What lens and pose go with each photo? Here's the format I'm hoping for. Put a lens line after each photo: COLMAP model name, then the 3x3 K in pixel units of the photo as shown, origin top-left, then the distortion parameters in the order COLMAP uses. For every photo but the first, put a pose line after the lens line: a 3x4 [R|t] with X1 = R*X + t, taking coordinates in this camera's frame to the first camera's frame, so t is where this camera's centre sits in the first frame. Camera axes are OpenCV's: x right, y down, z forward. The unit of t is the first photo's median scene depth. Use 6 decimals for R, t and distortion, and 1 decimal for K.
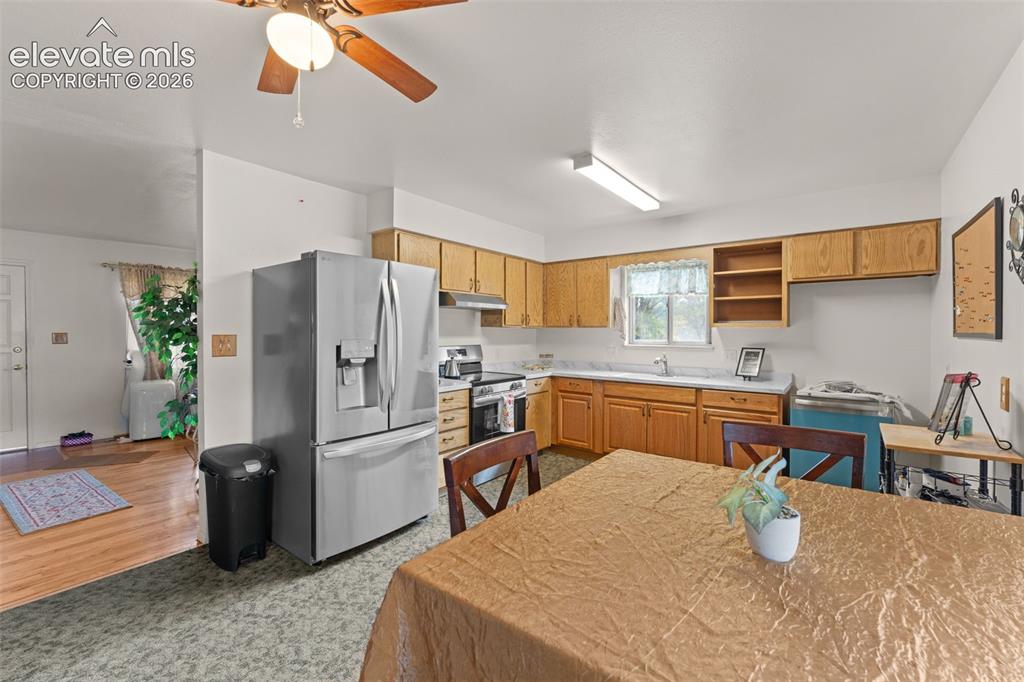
lens RADIAL K [[432.1, 0, 510.7], [0, 432.1, 330.4], [0, 0, 1]] dist [0.000526, -0.000036]
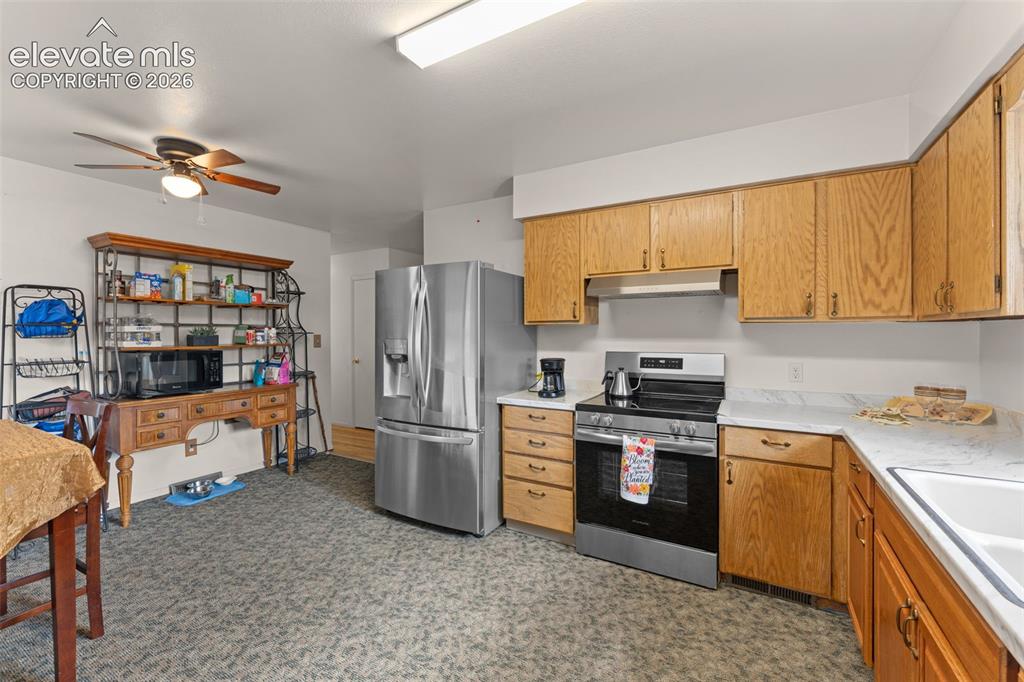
lens RADIAL K [[432.1, 0, 510.7], [0, 432.1, 330.4], [0, 0, 1]] dist [0.000526, -0.000036]
pose [[0.131709, -0.010266, -0.991235, 0.607325], [0.002287, 0.999947, -0.010053, 0.007424], [0.991286, -0.000943, 0.131725, 0.807163]]
